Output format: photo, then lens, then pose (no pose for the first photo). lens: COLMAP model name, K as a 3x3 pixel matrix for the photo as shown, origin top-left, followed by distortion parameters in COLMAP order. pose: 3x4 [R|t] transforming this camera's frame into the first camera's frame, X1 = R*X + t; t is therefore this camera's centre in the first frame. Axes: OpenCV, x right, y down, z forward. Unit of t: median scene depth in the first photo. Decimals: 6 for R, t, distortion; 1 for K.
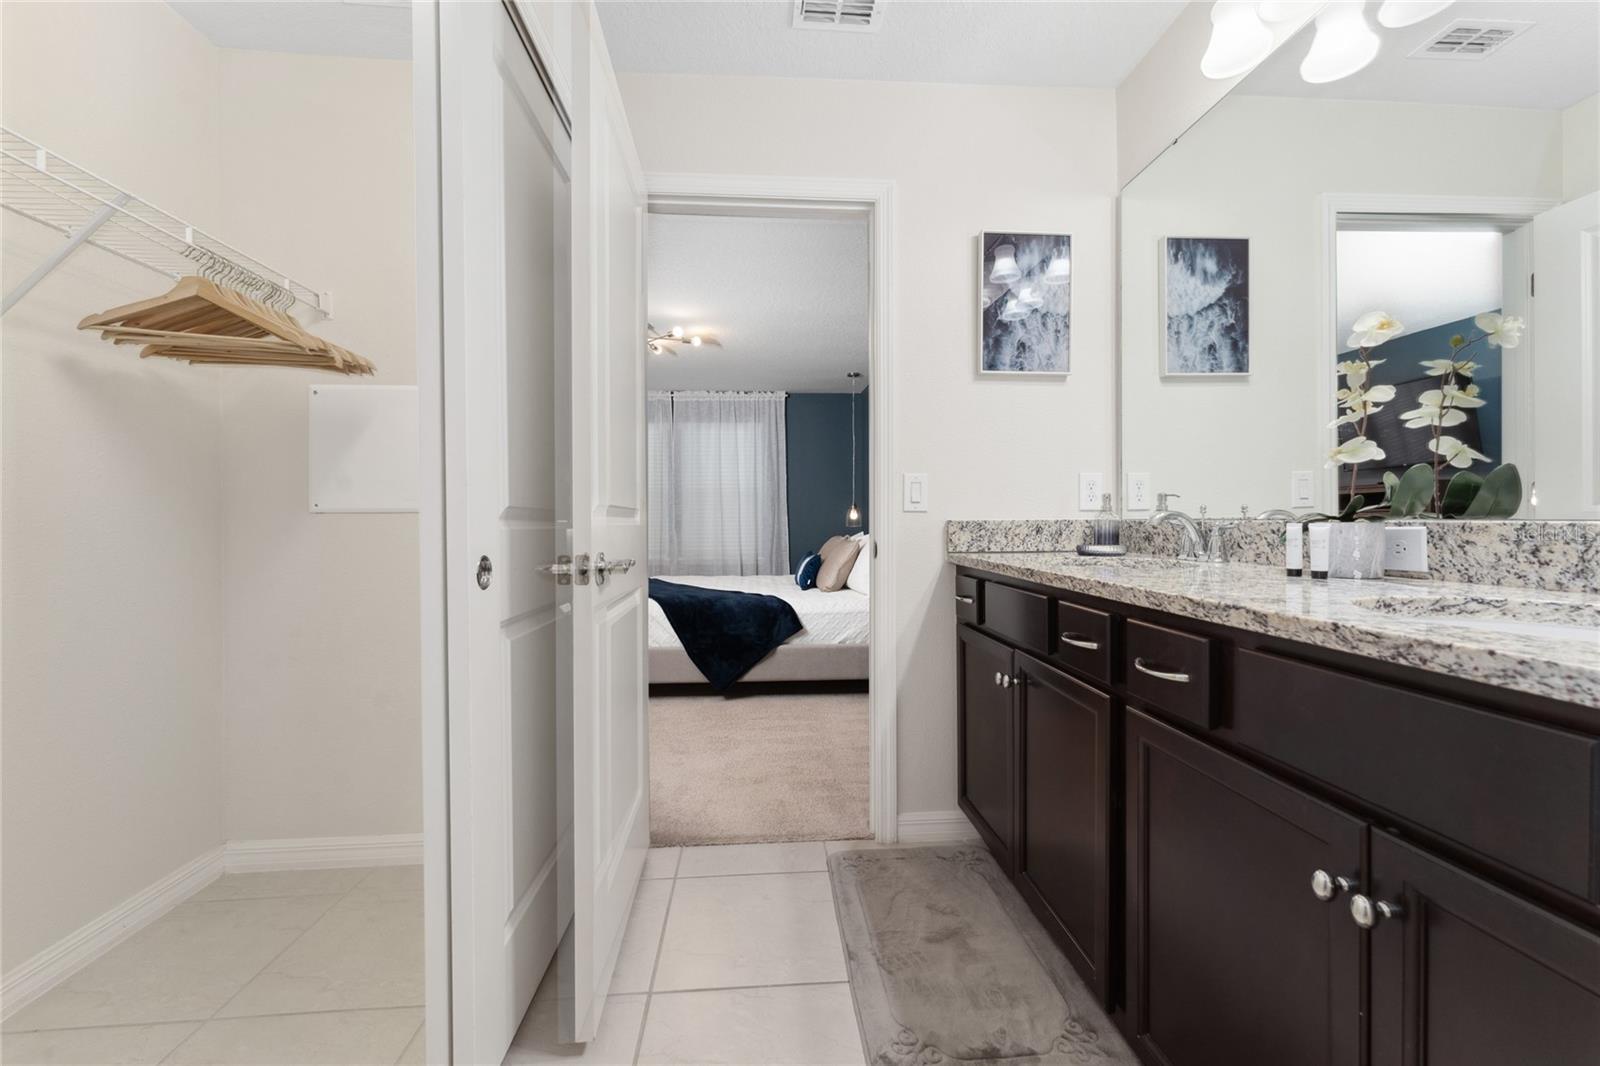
lens RADIAL K [[633.6, 0, 800.0], [0, 633.6, 533.0], [0, 0, 1]] dist [0.000267, 0.000008]
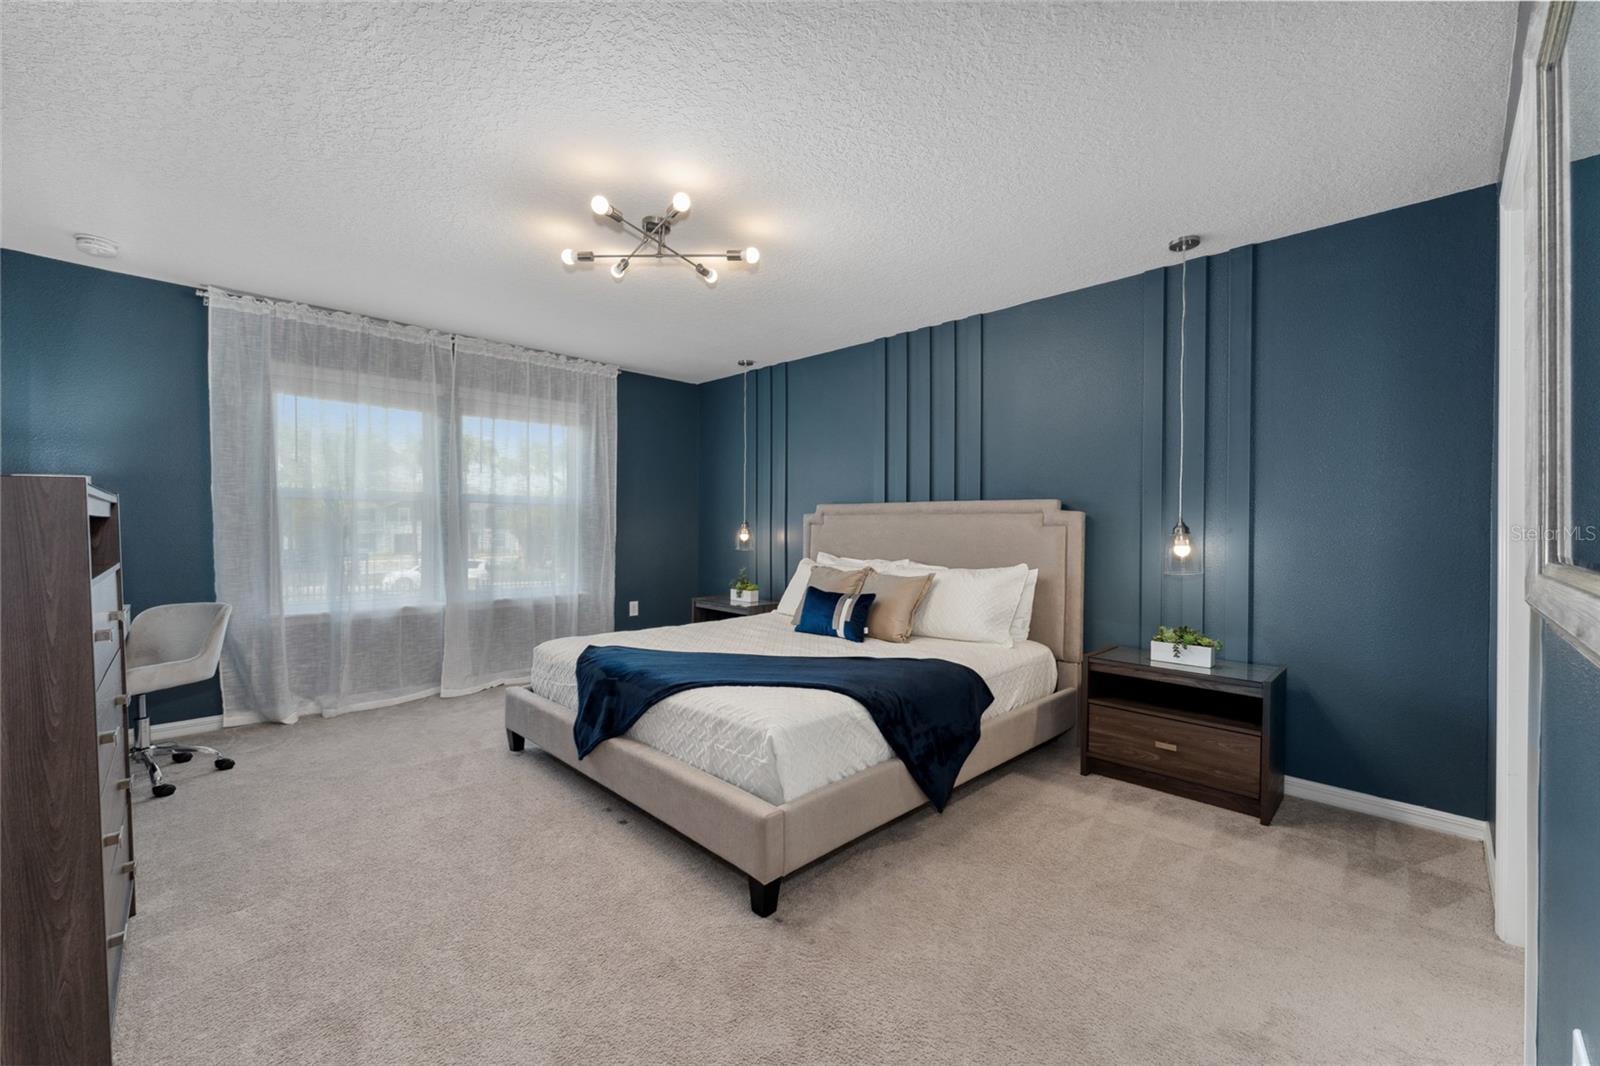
lens RADIAL K [[633.6, 0, 800.0], [0, 633.6, 533.0], [0, 0, 1]] dist [0.000267, 0.000008]
pose [[0.764628, 0.008453, 0.644416, -0.658420], [-0.000410, 0.999920, -0.012630, -0.036258], [-0.644471, 0.009393, 0.764571, 0.565275]]
